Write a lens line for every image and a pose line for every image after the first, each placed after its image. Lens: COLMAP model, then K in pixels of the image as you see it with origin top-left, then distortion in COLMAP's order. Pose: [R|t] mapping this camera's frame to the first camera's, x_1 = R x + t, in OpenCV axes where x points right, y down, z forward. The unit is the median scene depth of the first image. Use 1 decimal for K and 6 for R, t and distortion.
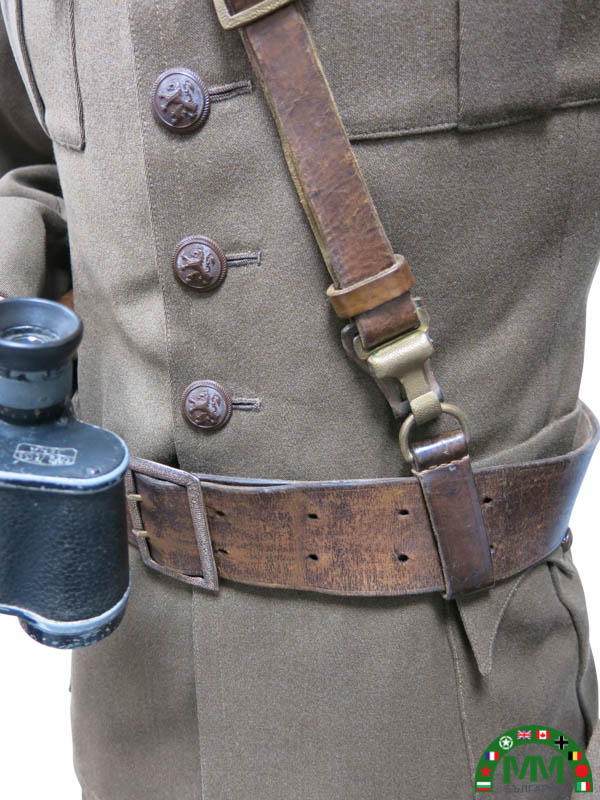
lens RADIAL K [[641.3, 0, 315.4], [0, 641.3, 401.3], [0, 0, 1]] dist [-0.012897, 0.001001]
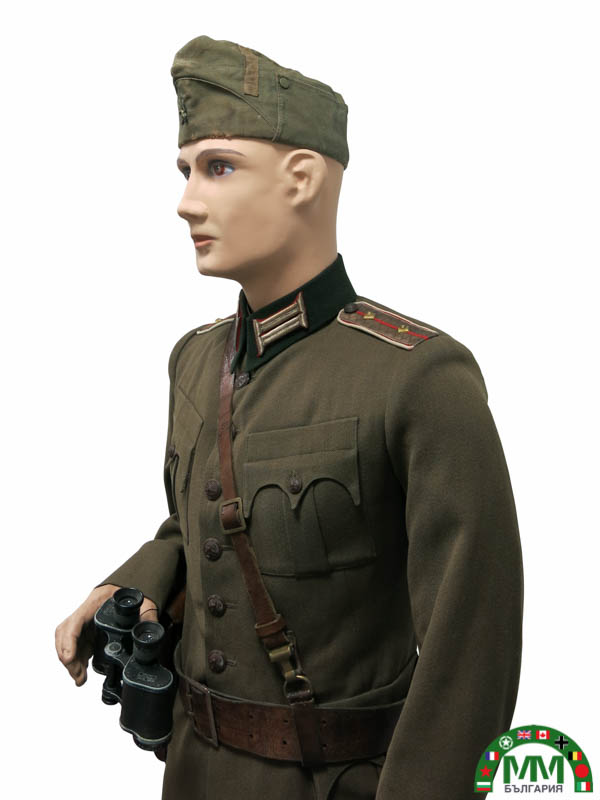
lens RADIAL K [[803.8, 0, 311.5], [0, 803.8, 366.3], [0, 0, 1]] dist [-0.021937, 0.000000]
pose [[0.942886, 0.022527, -0.332353, 1.161084], [-0.106819, 0.965470, -0.237606, -0.391412], [0.315525, 0.259537, 0.912735, -1.960372]]
